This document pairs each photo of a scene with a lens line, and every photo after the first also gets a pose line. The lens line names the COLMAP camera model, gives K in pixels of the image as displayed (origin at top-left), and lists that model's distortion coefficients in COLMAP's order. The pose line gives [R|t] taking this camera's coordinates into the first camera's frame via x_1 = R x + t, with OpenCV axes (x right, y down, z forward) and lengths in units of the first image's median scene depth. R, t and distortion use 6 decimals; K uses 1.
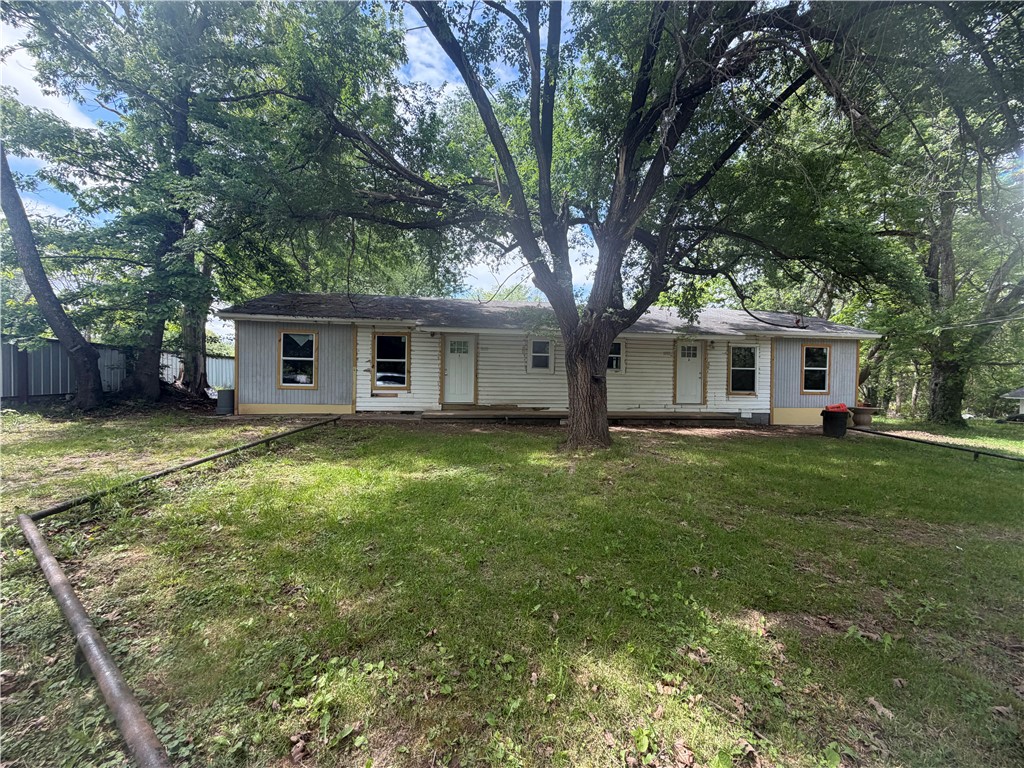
lens RADIAL K [[410.7, 0, 512.0], [0, 410.7, 382.8], [0, 0, 1]] dist [-0.000592, -0.000006]
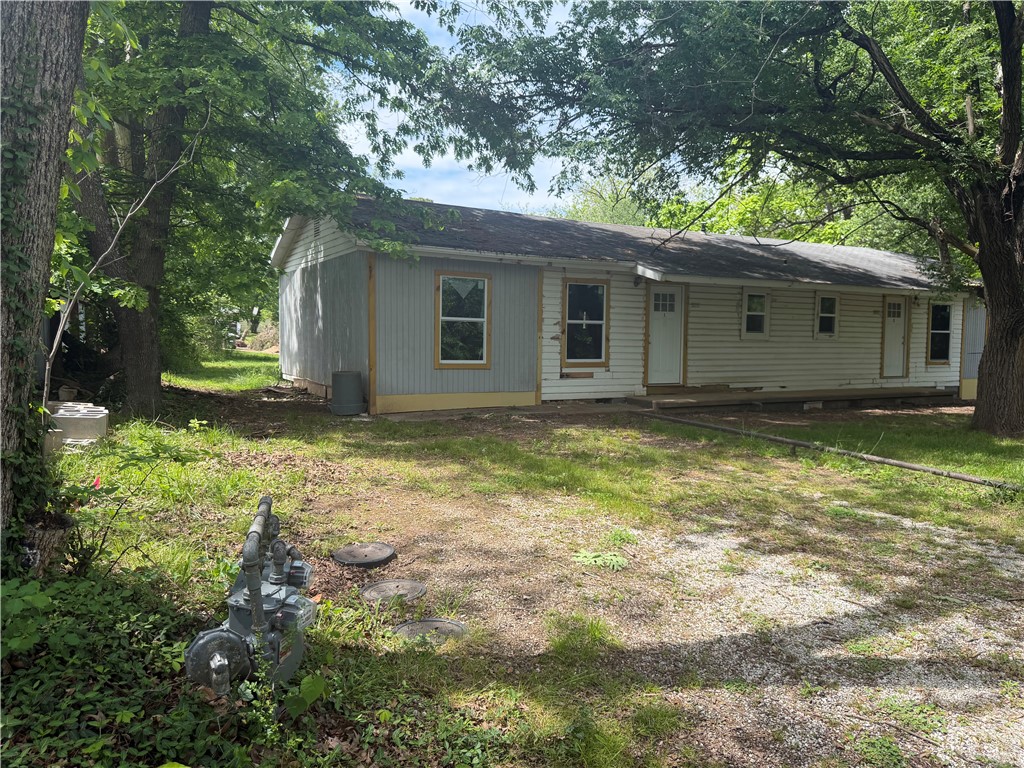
lens RADIAL K [[717.7, 0, 511.9], [0, 717.7, 385.2], [0, 0, 1]] dist [0.013712, 0.001182]
pose [[0.937082, -0.029464, 0.347864, -0.788267], [0.012464, 0.998621, 0.051005, -0.013449], [-0.348887, -0.043460, 0.936157, -0.034687]]
